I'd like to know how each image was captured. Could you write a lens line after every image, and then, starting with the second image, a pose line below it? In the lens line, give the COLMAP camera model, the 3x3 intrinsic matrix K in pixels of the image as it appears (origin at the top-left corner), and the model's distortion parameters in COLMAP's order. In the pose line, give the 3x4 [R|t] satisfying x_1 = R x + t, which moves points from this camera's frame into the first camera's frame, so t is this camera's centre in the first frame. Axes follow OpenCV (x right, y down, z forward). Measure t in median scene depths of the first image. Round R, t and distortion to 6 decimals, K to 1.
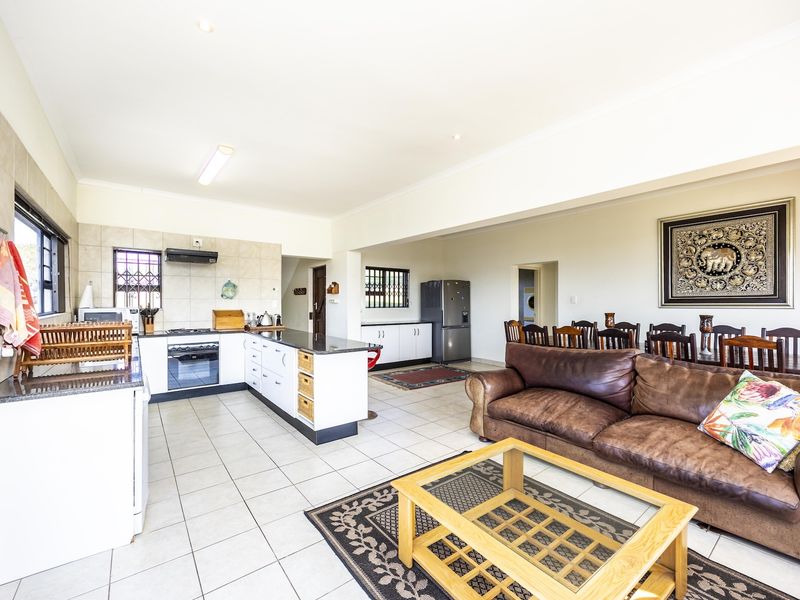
lens RADIAL K [[353.5, 0, 400.0], [0, 353.5, 300.0], [0, 0, 1]] dist [-0.001788, -0.000117]
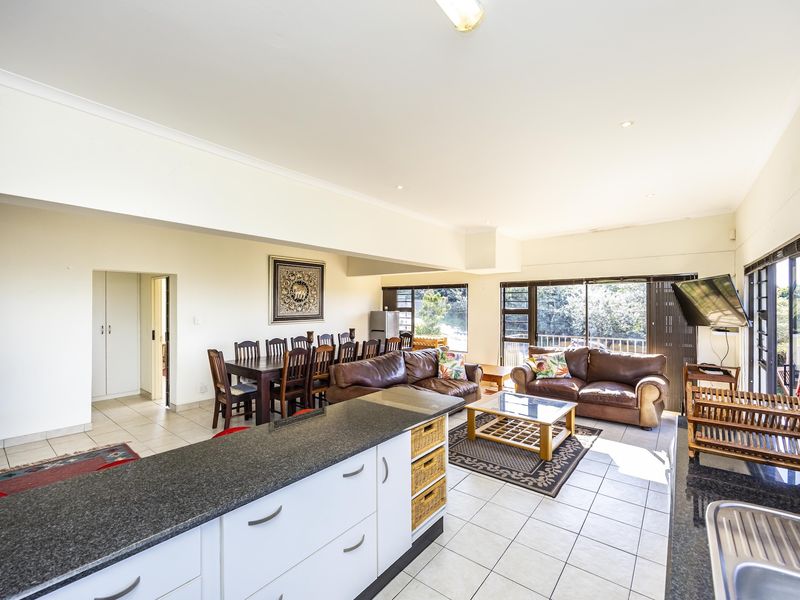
lens RADIAL K [[354.5, 0, 399.6], [0, 354.5, 320.8], [0, 0, 1]] dist [-0.000243, 0.000043]
pose [[-0.247983, -0.047690, 0.967590, -0.734515], [-0.008702, 0.998857, 0.047001, -0.066733], [-0.968725, 0.003236, -0.248115, 1.000101]]
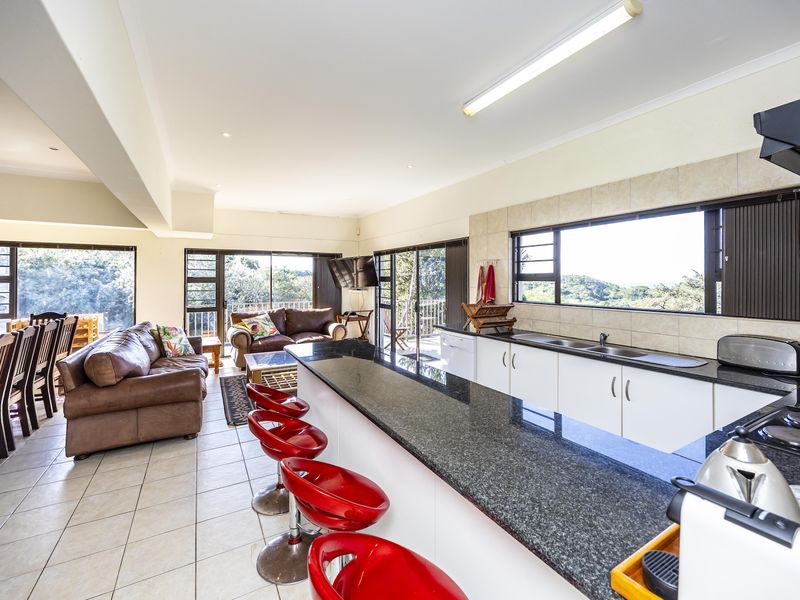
lens RADIAL K [[353.5, 0, 400.0], [0, 353.5, 300.0], [0, 0, 1]] dist [-0.001788, -0.000117]
pose [[-0.990974, -0.010904, 0.133609, -0.377285], [-0.004465, 0.998818, 0.048394, -0.029474], [-0.133979, 0.047360, -0.989852, 1.503206]]
